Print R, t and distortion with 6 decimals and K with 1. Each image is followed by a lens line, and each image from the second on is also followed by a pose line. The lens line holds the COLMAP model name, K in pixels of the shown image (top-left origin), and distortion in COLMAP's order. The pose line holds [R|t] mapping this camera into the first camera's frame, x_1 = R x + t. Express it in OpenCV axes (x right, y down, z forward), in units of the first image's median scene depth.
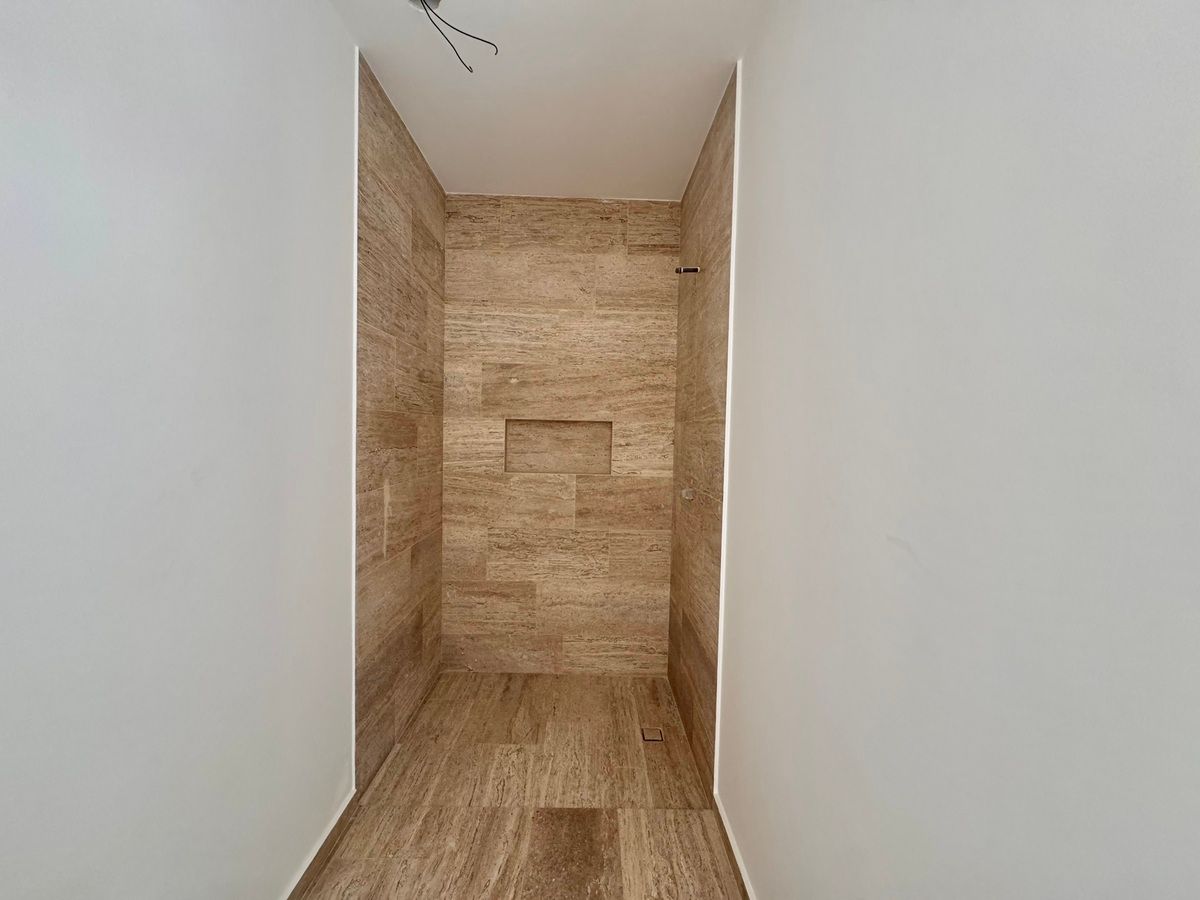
lens RADIAL K [[481.3, 0, 602.4], [0, 481.3, 449.9], [0, 0, 1]] dist [-0.003742, 0.000397]
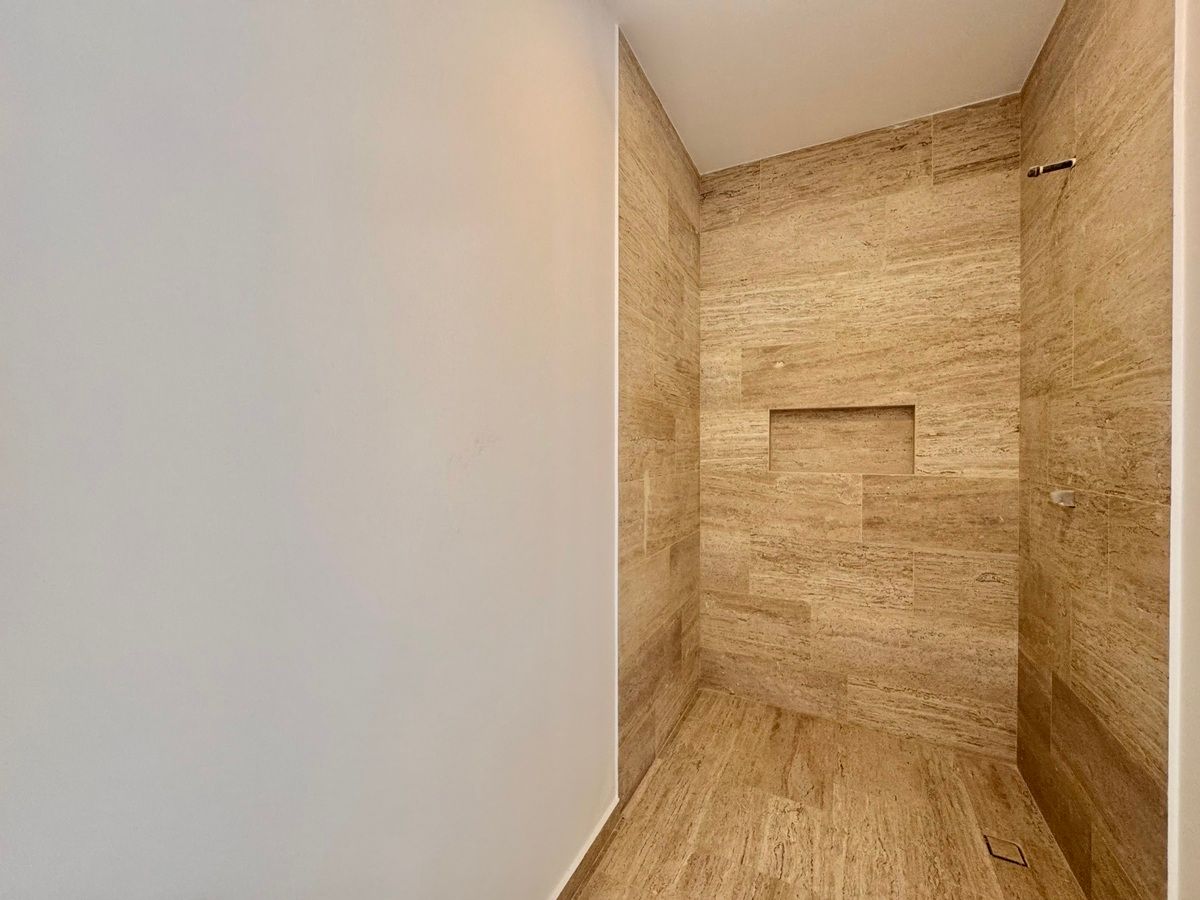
lens RADIAL K [[481.3, 0, 599.8], [0, 481.3, 448.3], [0, 0, 1]] dist [-0.003742, 0.000397]
pose [[0.875680, -0.020706, -0.482448, -0.053170], [0.002593, 0.999267, -0.038181, 0.039363], [0.482885, 0.032183, 0.875092, 0.093091]]
